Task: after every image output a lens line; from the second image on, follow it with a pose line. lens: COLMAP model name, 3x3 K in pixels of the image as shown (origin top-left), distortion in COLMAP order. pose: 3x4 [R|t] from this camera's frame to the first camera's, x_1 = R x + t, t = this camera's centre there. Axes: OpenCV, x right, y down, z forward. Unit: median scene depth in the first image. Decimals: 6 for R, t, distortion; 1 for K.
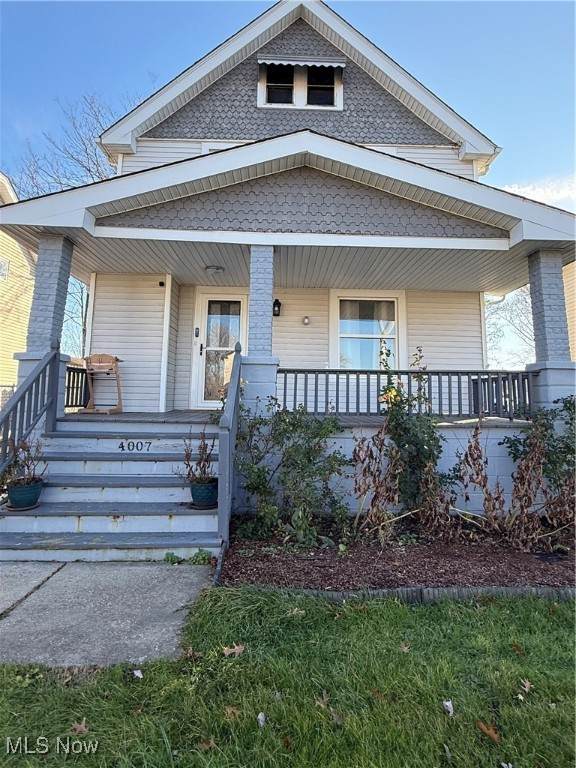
lens RADIAL K [[438.6, 0, 293.0], [0, 438.6, 339.7], [0, 0, 1]] dist [-0.003258, -0.000183]
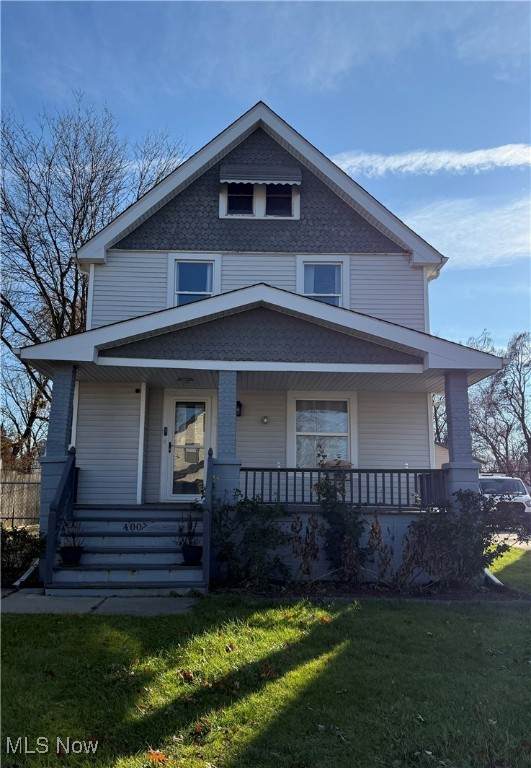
lens RADIAL K [[688.6, 0, 247.4], [0, 688.6, 378.0], [0, 0, 1]] dist [0.122102, -0.015011]
pose [[0.999875, -0.003943, -0.015333, 0.016429], [0.003388, 0.999346, -0.035999, -0.116774], [0.015465, 0.035943, 0.999234, -0.974373]]
